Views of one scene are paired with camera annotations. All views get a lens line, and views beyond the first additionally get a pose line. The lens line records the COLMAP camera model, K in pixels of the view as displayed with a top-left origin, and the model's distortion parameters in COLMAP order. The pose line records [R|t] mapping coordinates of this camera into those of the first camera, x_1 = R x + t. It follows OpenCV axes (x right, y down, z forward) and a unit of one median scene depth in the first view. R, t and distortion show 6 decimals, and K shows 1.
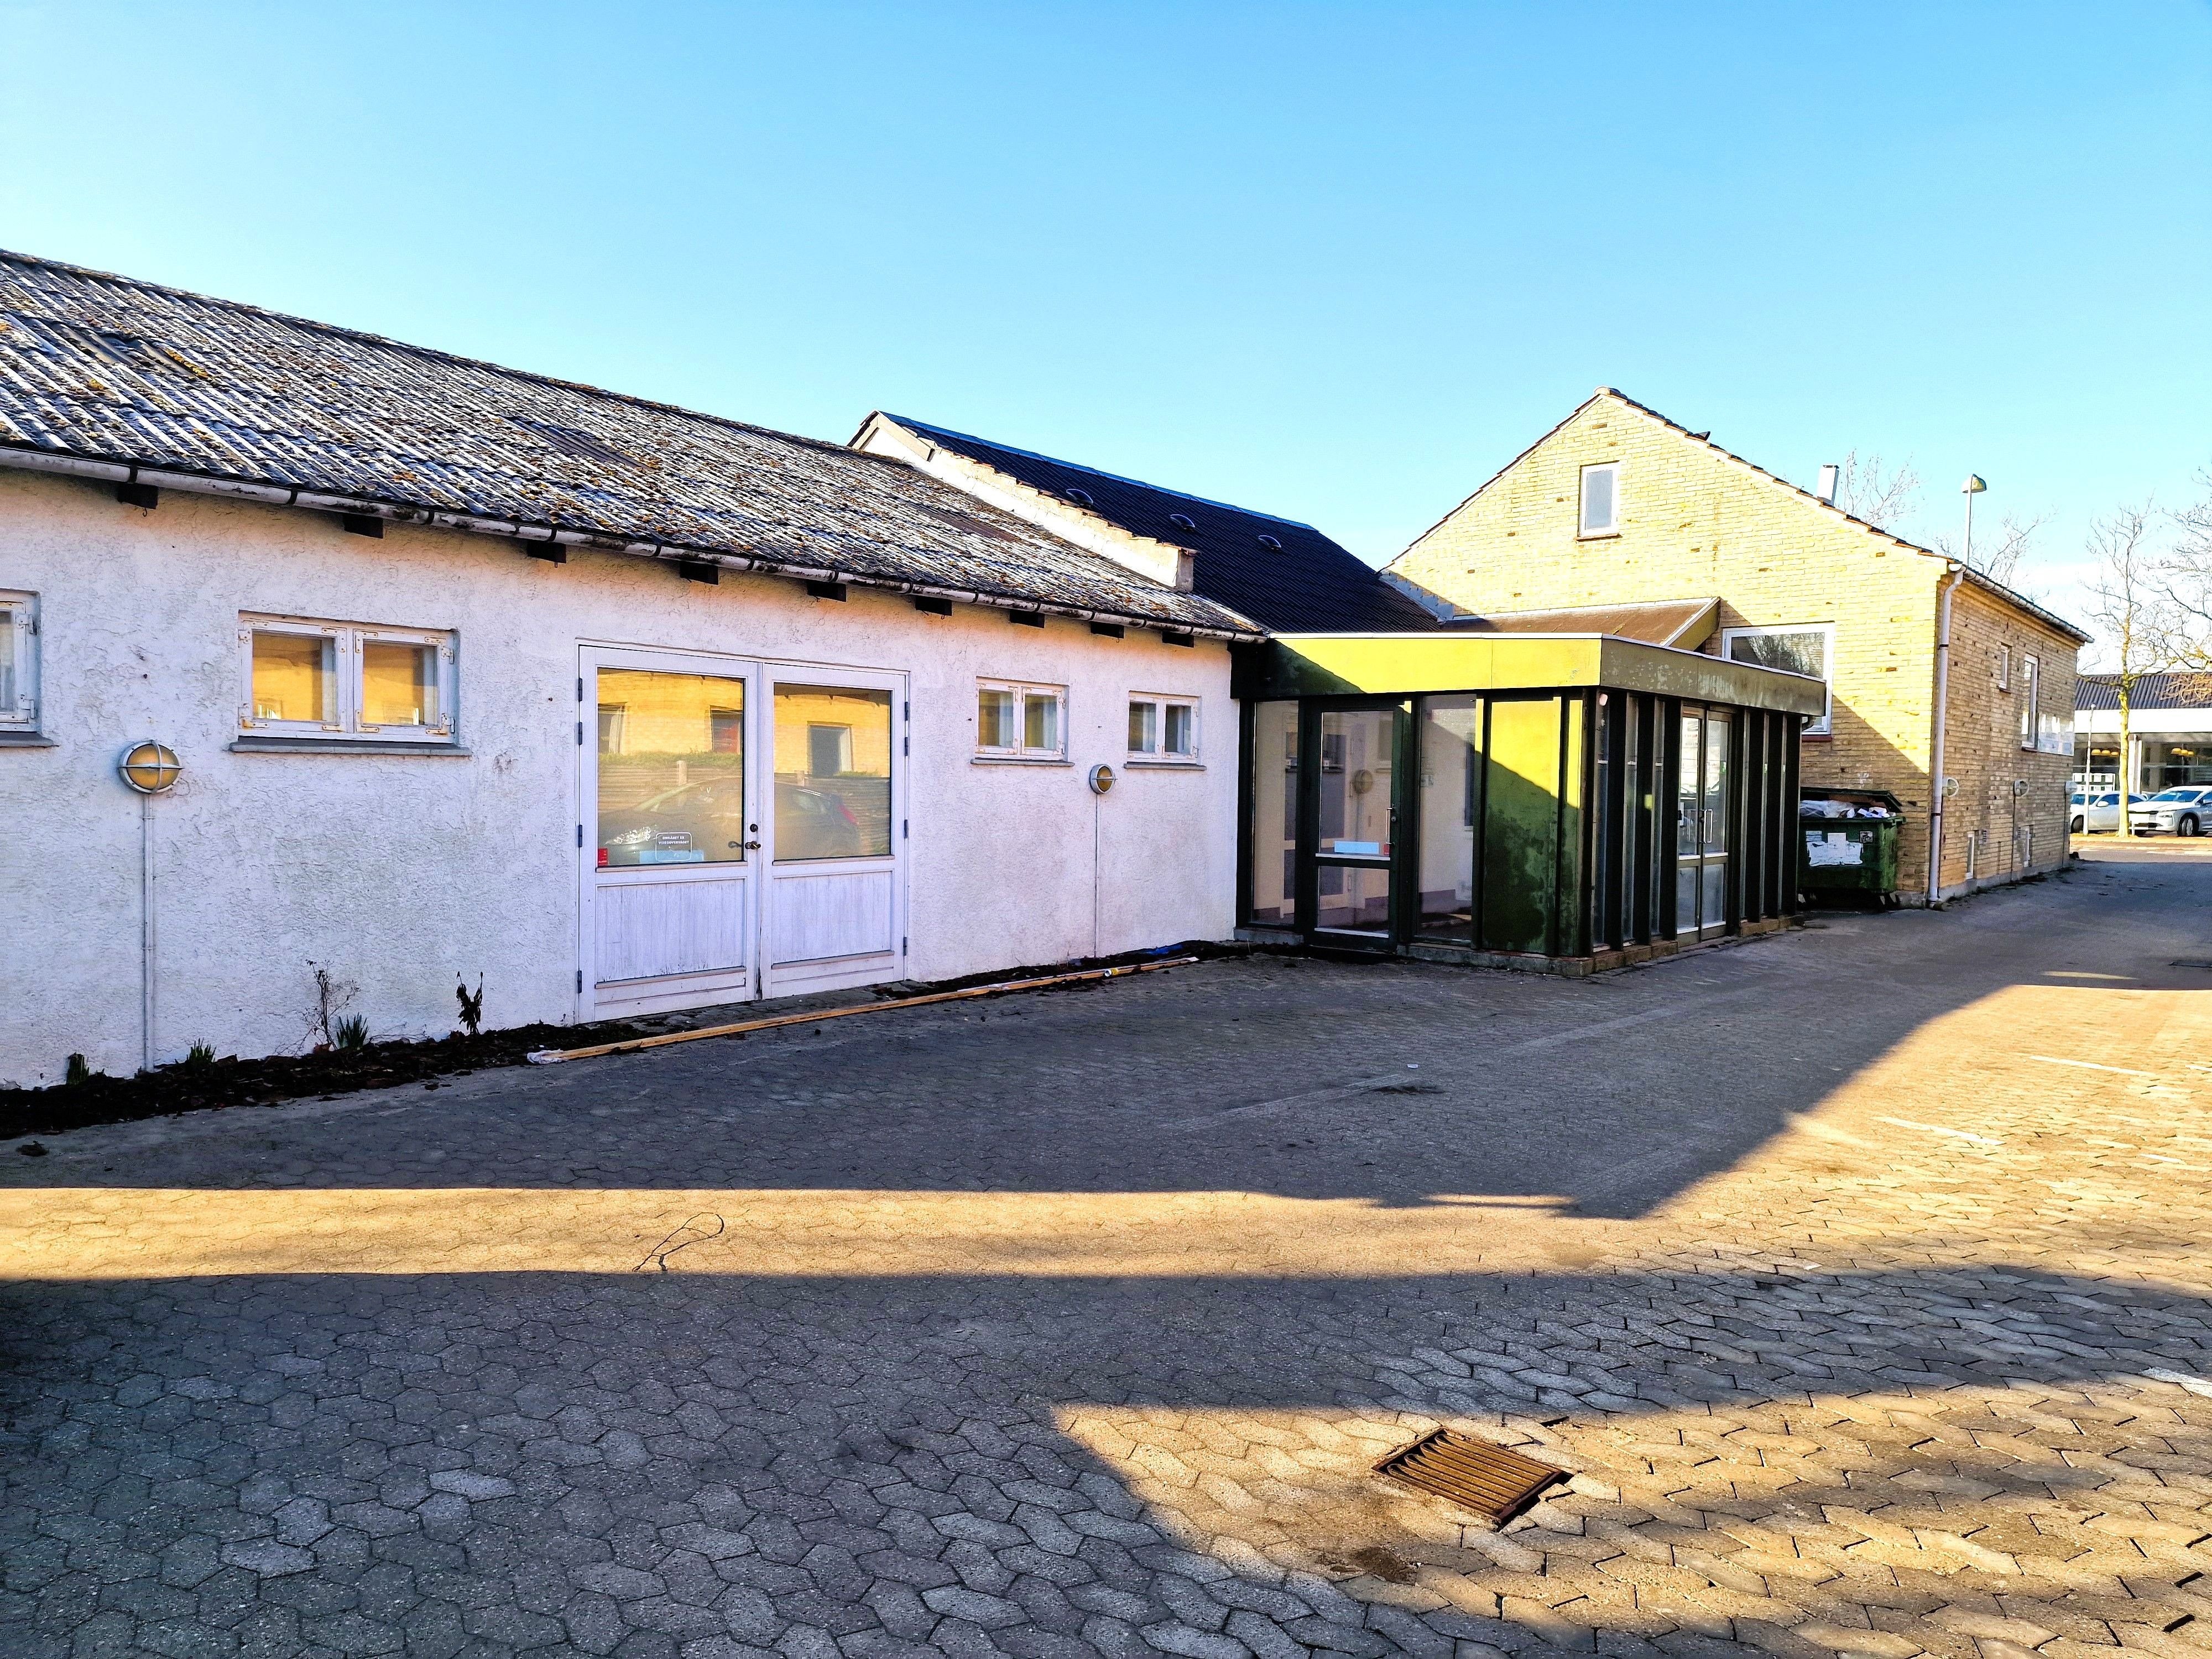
lens RADIAL K [[1446.9, 0, 1115.5], [0, 1446.9, 833.2], [0, 0, 1]] dist [0.088911, -0.081255]
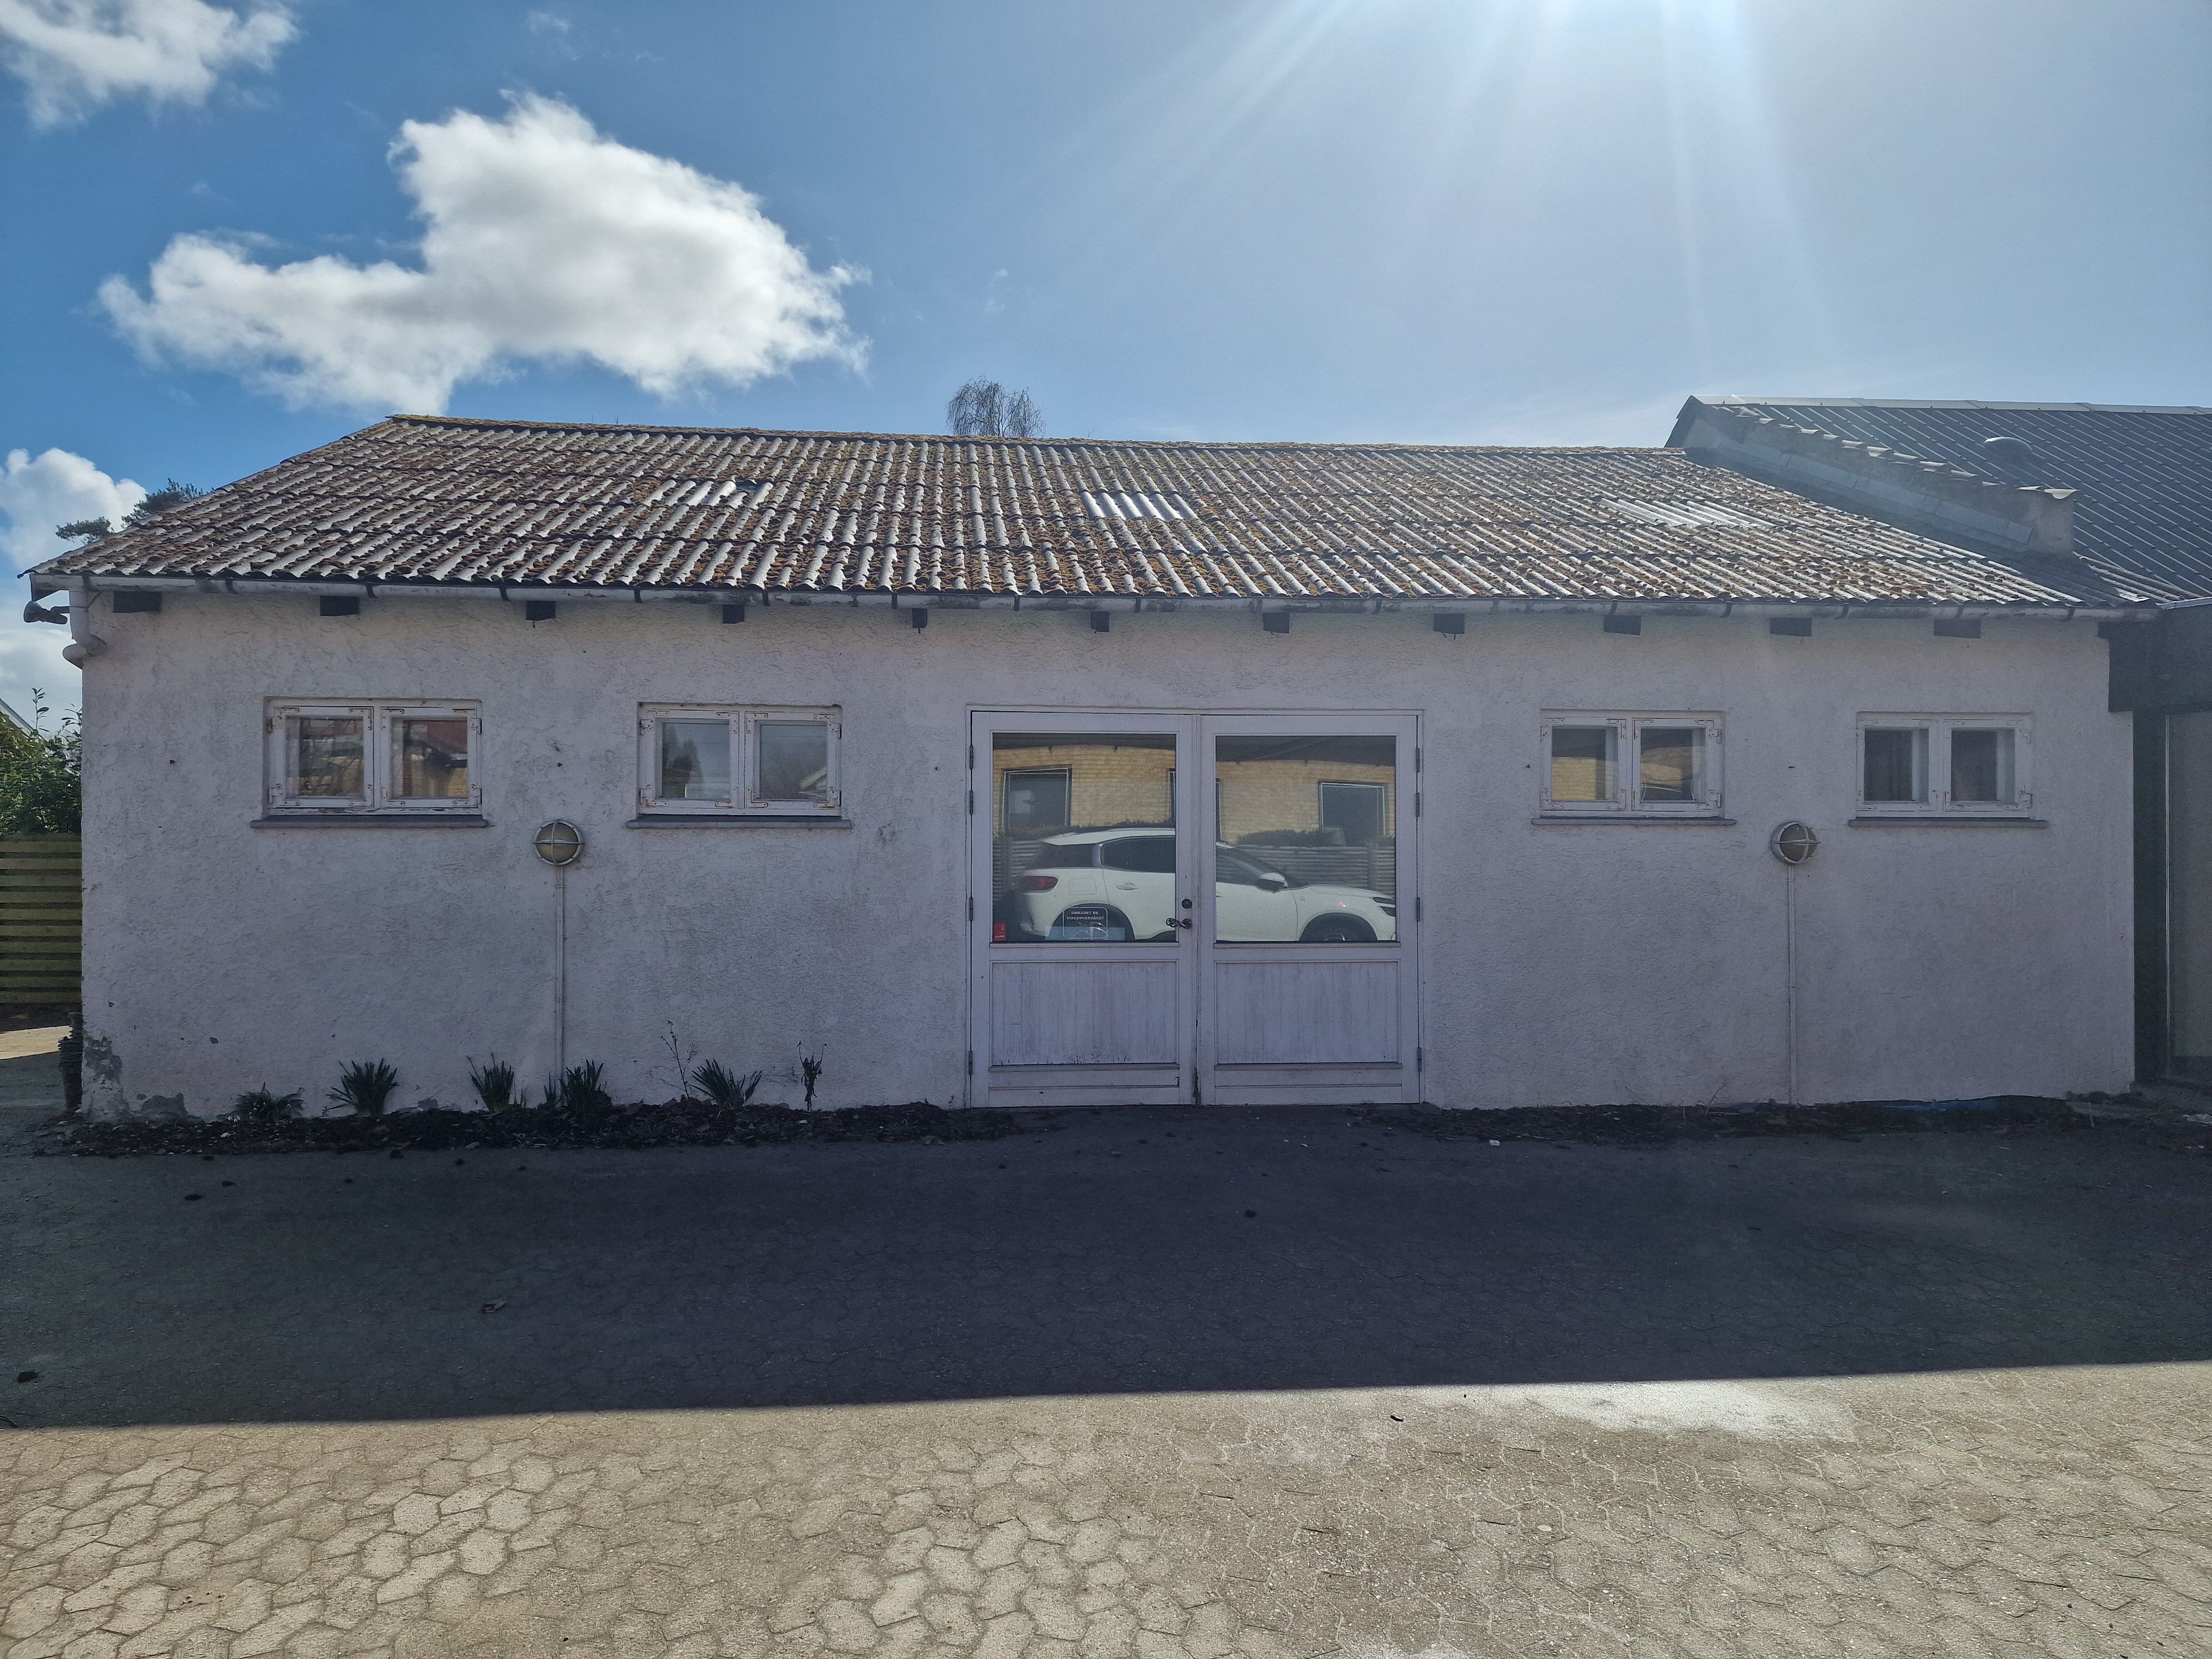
lens RADIAL K [[1446.9, 0, 1115.5], [0, 1446.9, 833.2], [0, 0, 1]] dist [0.088911, -0.081255]
pose [[0.705984, -0.019022, -0.707972, 0.370743], [-0.018056, 0.998831, -0.044842, -0.007029], [0.707998, 0.044441, 0.704815, 0.398677]]
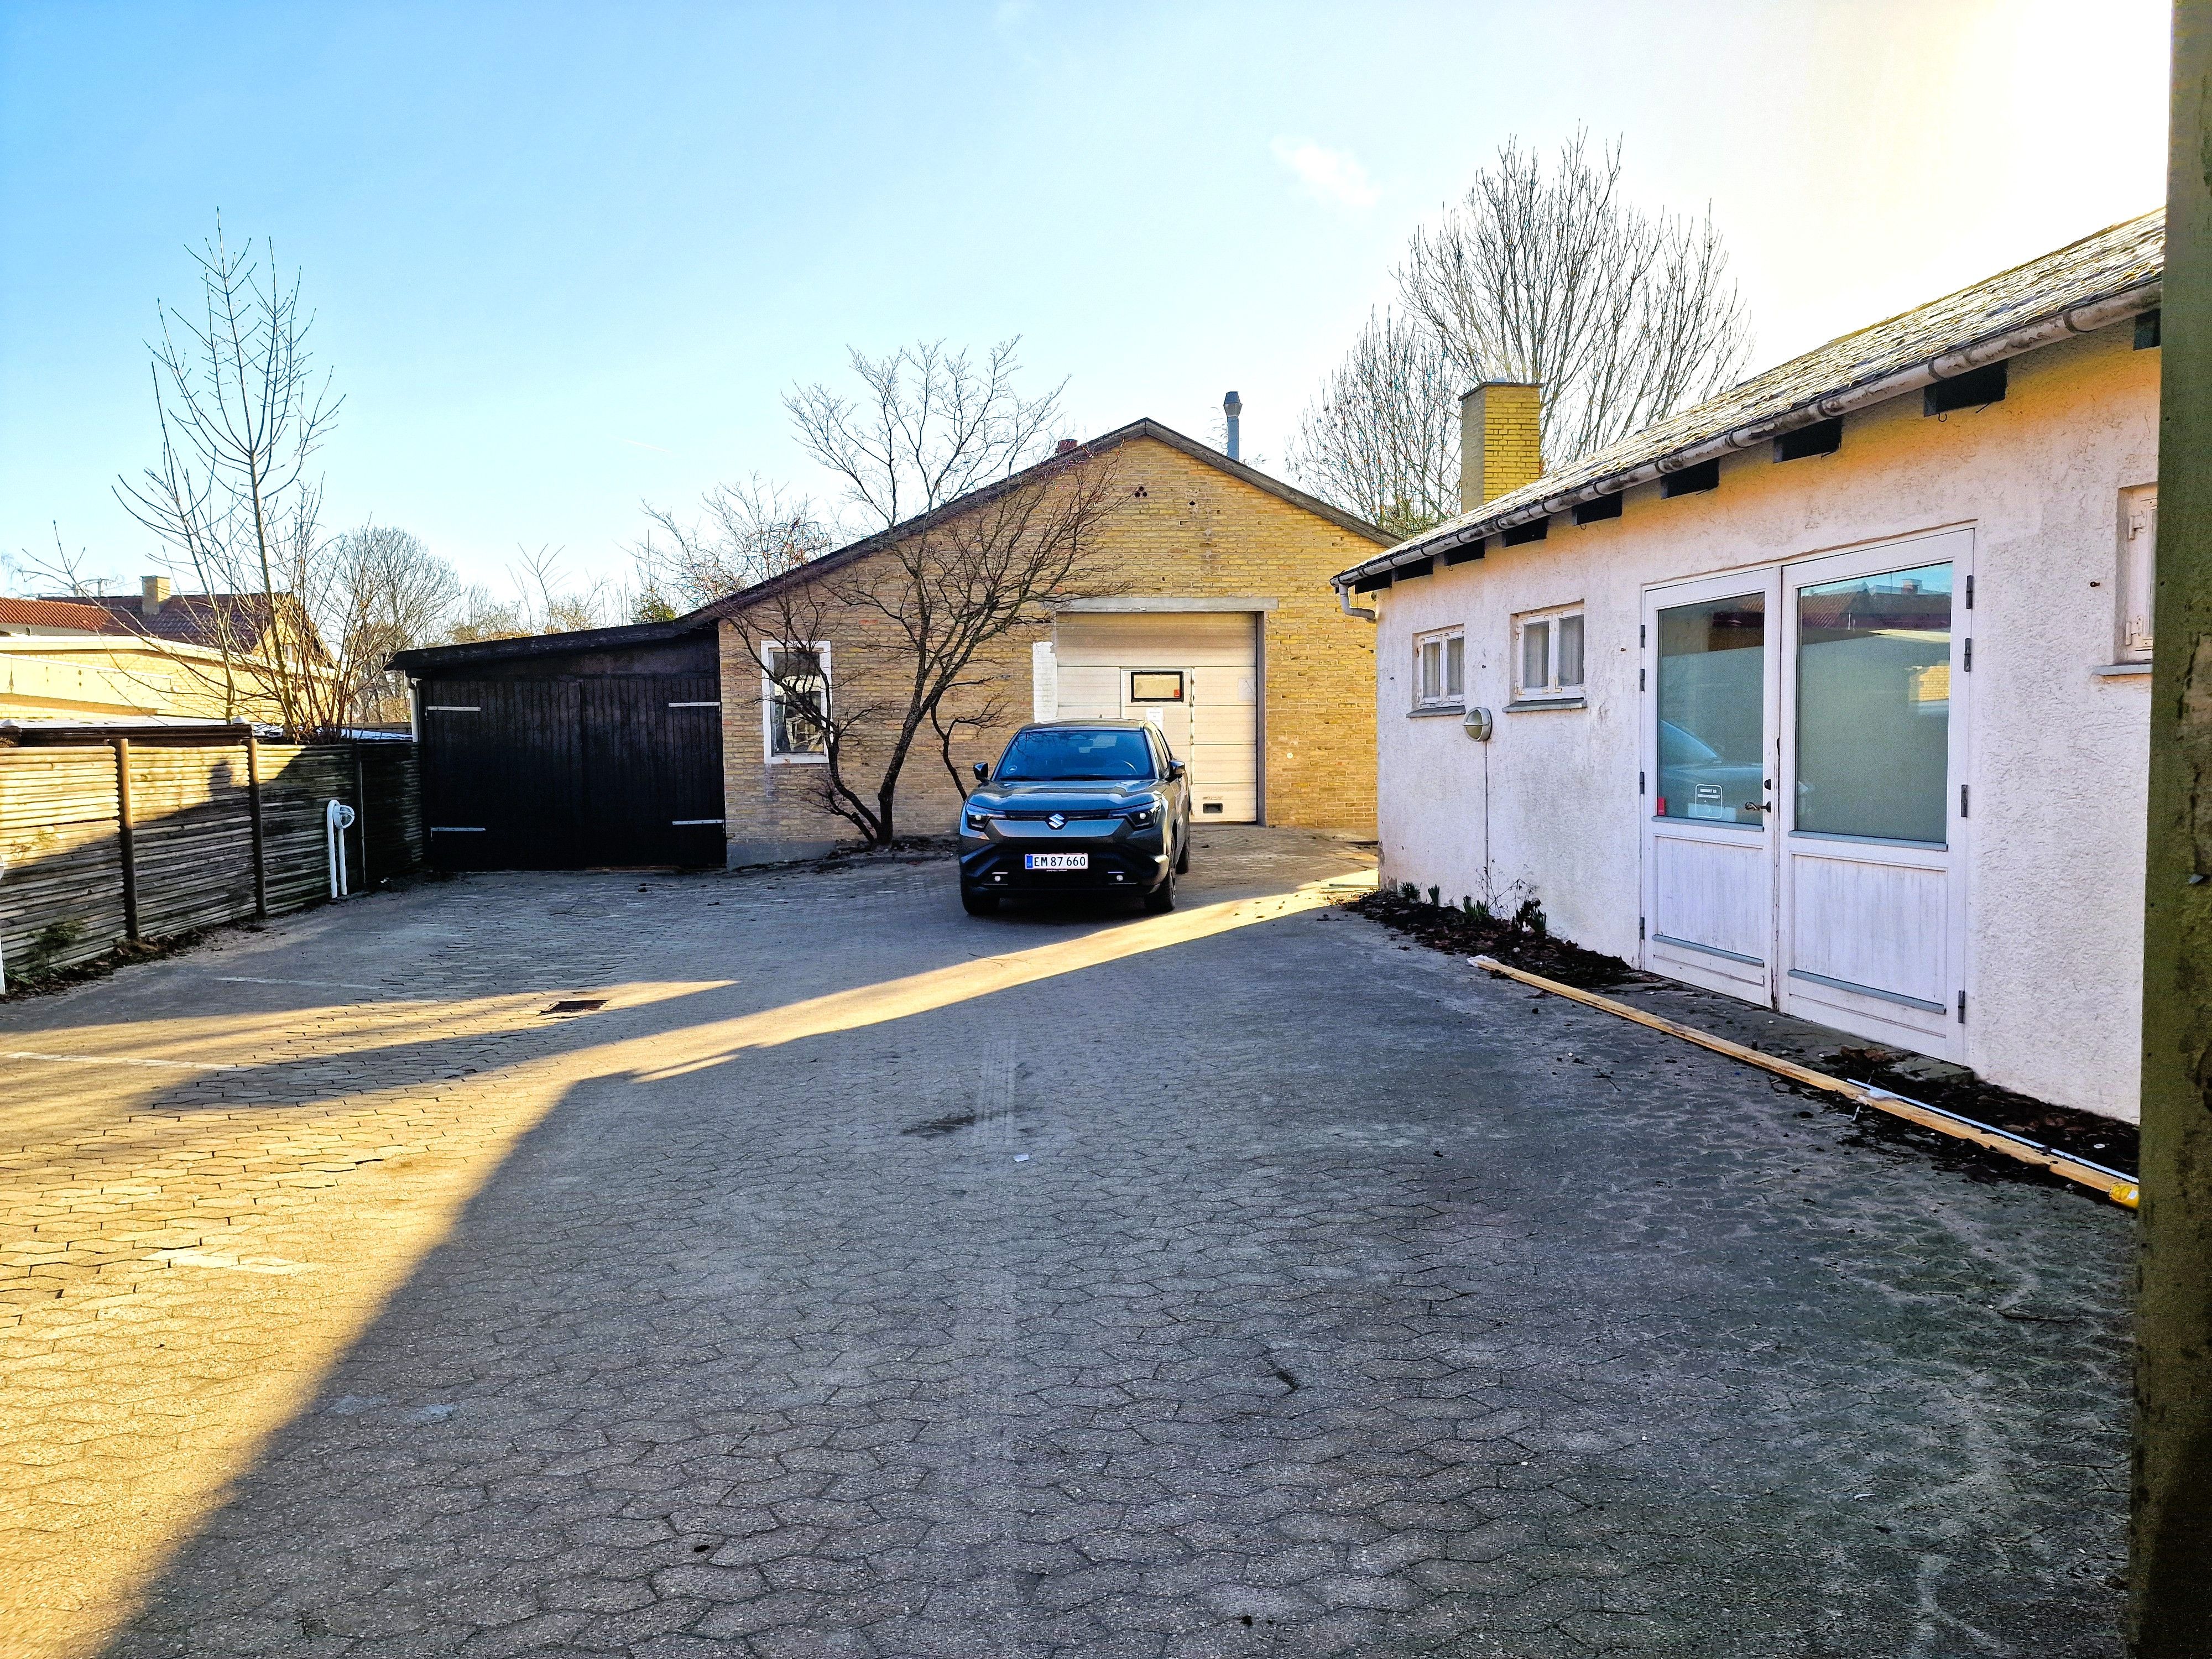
lens RADIAL K [[1456.2, 0, 1066.9], [0, 1456.2, 832.6], [0, 0, 1]] dist [0.004392, -0.079343]
pose [[-0.685732, 0.037608, -0.726882, 0.624792], [-0.027172, 0.996645, 0.077199, -0.029944], [0.727347, 0.072688, -0.682410, 1.393409]]
